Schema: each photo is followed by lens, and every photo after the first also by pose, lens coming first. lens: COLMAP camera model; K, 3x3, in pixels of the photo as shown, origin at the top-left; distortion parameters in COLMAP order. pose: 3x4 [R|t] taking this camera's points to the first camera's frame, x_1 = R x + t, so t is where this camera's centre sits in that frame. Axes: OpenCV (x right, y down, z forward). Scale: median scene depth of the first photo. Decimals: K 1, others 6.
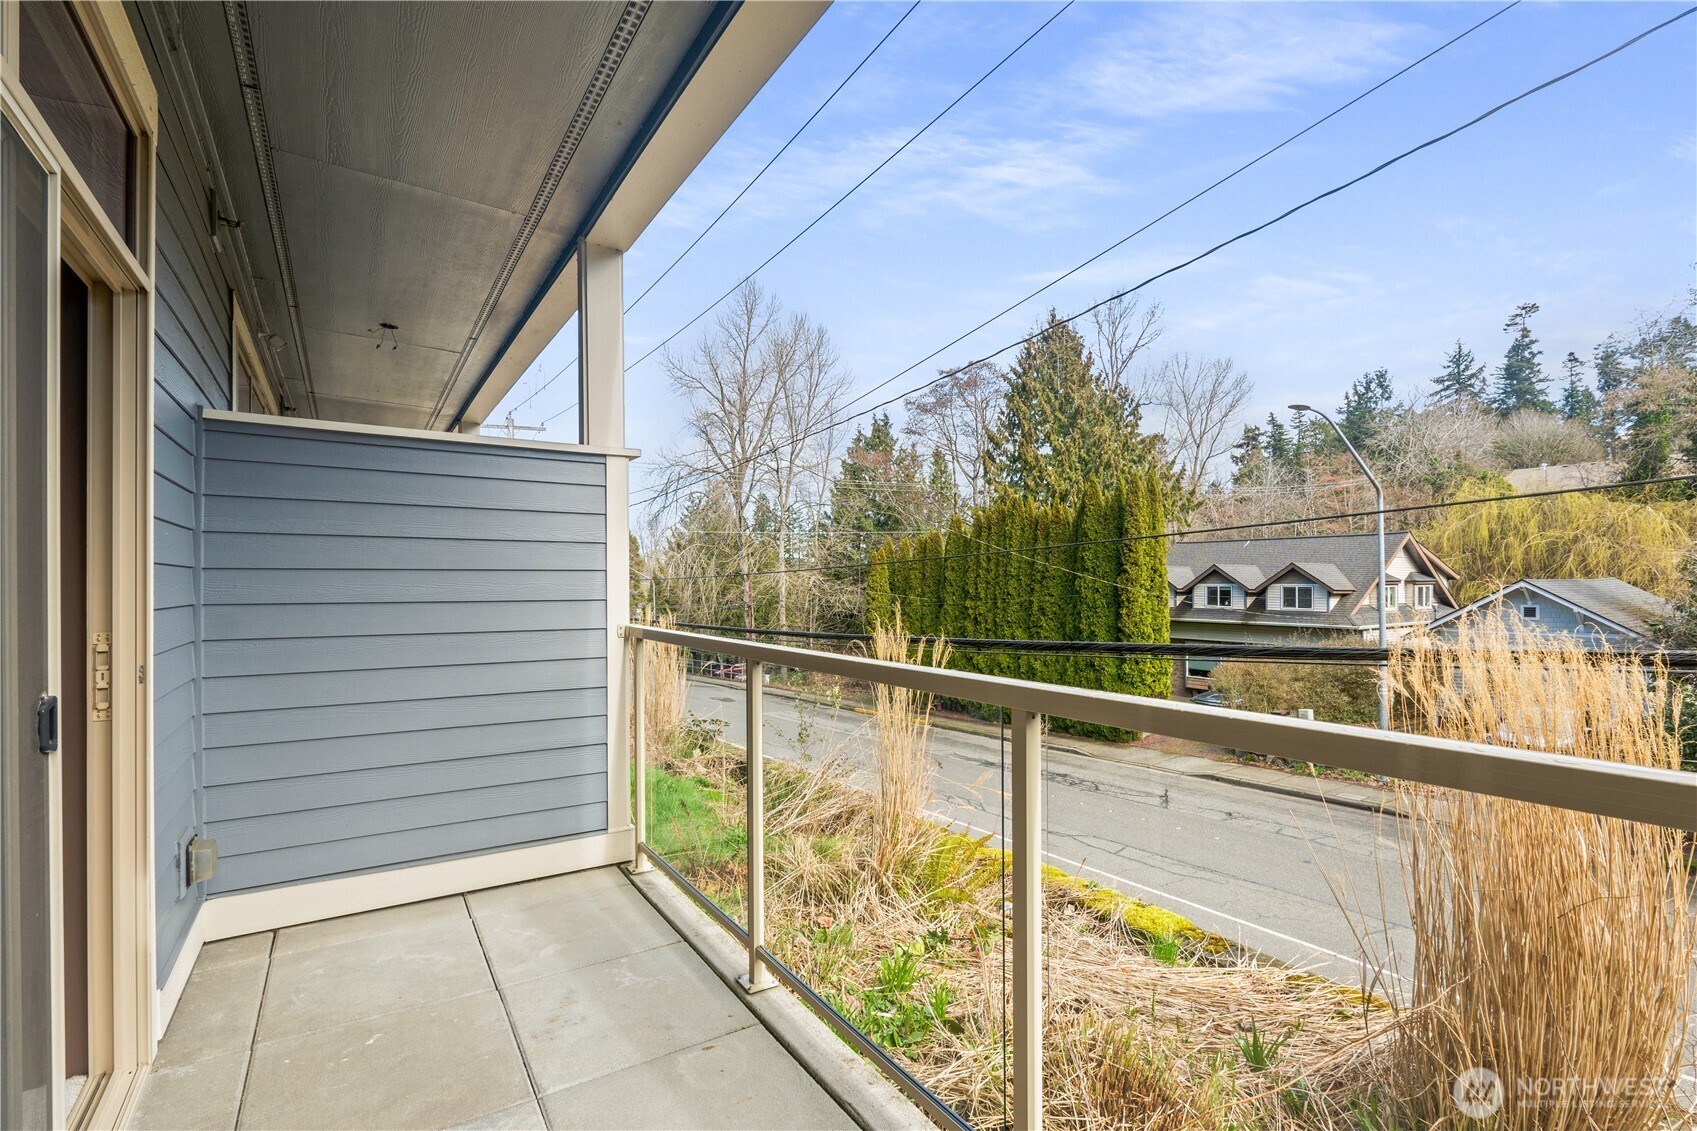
lens RADIAL K [[783.1, 0, 845.4], [0, 783.1, 583.3], [0, 0, 1]] dist [-0.006739, 0.001104]
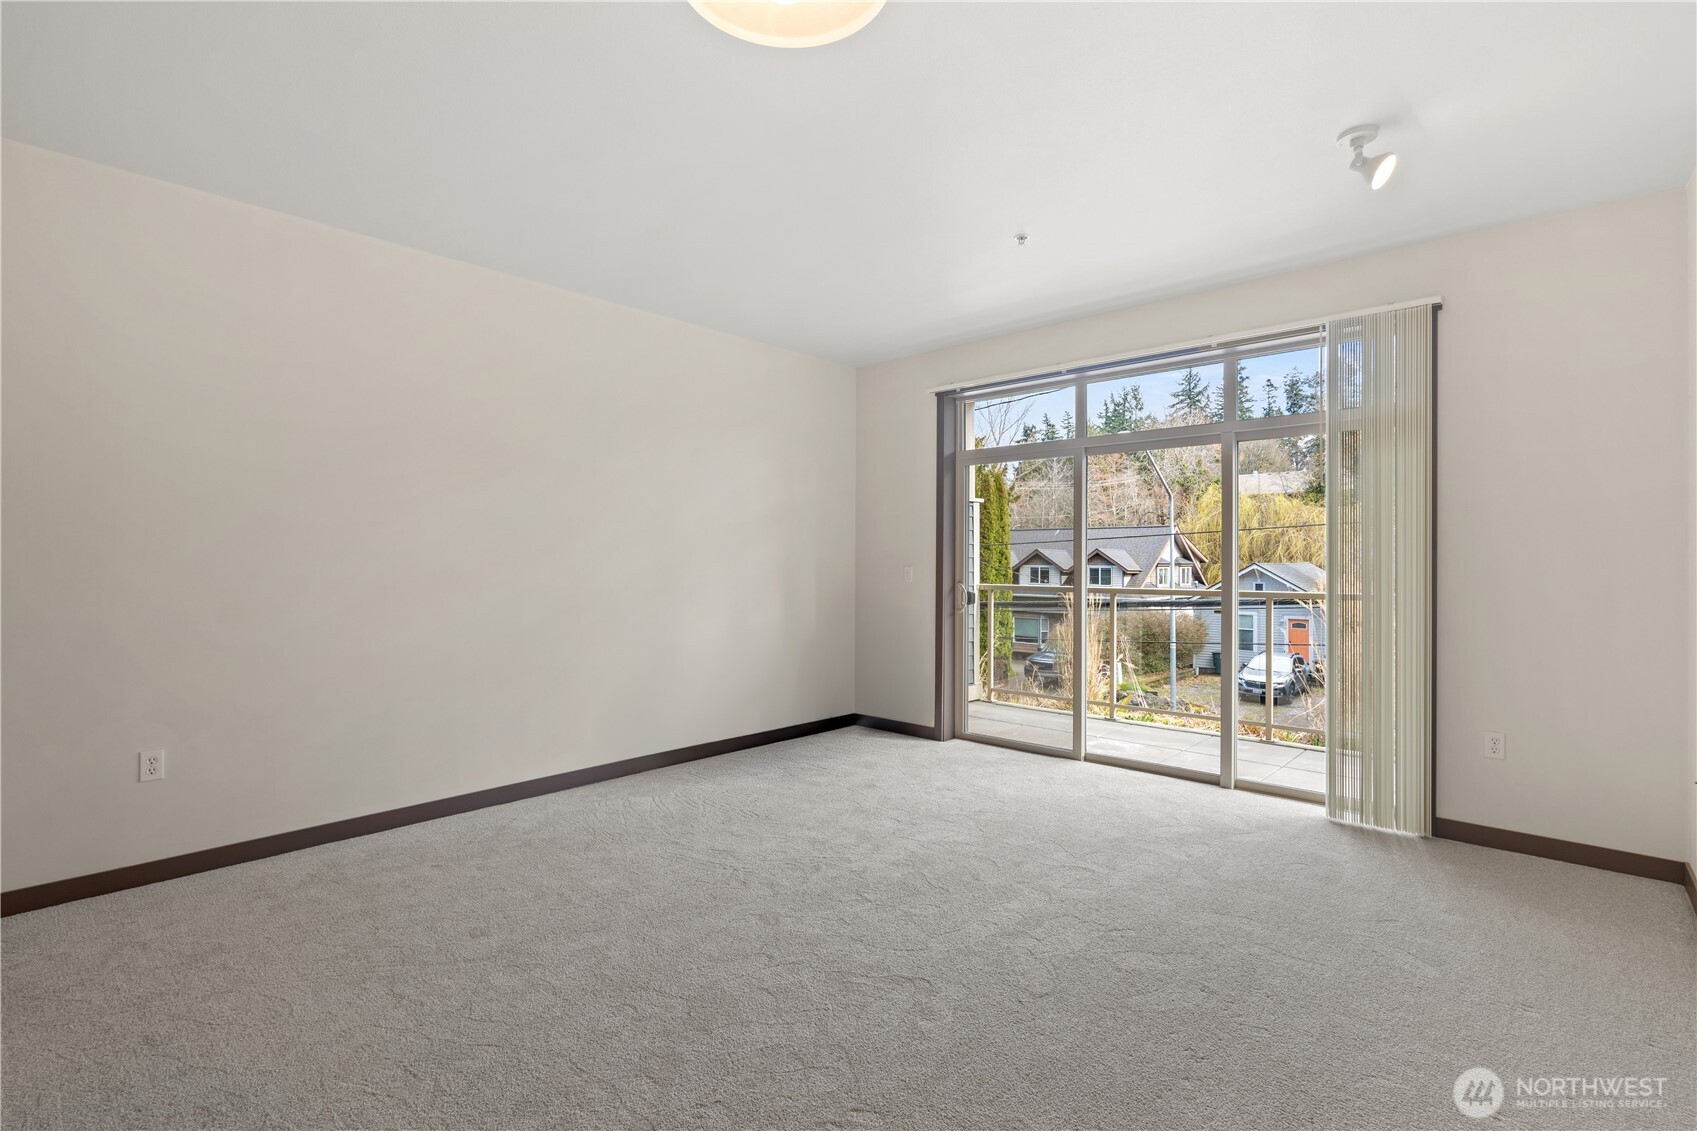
lens RADIAL K [[787.8, 0, 858.4], [0, 787.8, 548.9], [0, 0, 1]] dist [0.020792, 0.000083]
pose [[0.962053, 0.010531, 0.272661, -0.125456], [-0.005607, 0.999807, -0.018830, 0.000189], [-0.272806, 0.016587, 0.961926, -0.101005]]
